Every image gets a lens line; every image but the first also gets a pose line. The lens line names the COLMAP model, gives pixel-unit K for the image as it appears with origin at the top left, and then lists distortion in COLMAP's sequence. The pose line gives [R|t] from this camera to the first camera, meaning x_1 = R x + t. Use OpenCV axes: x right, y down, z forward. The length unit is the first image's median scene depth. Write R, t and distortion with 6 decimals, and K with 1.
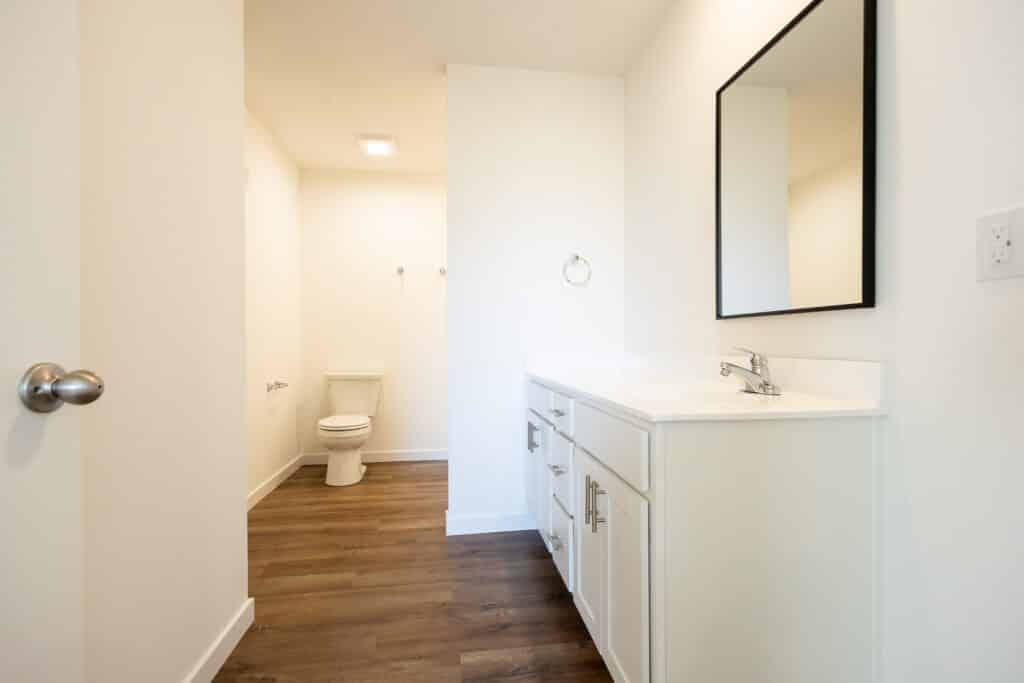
lens RADIAL K [[471.0, 0, 505.6], [0, 471.0, 342.5], [0, 0, 1]] dist [0.005713, -0.000720]
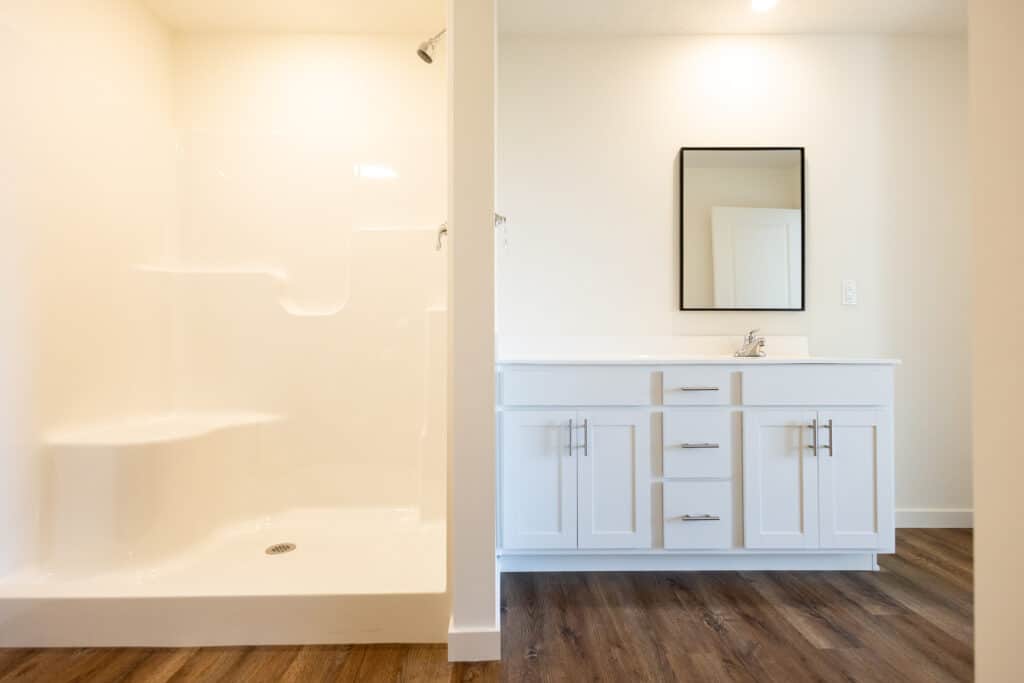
lens RADIAL K [[471.0, 0, 506.1], [0, 471.0, 339.9], [0, 0, 1]] dist [0.005713, -0.000720]
pose [[0.111569, 0.011933, 0.993685, -1.000107], [-0.003098, 0.999927, -0.011660, 0.056903], [-0.993752, -0.001778, 0.111598, 1.370255]]
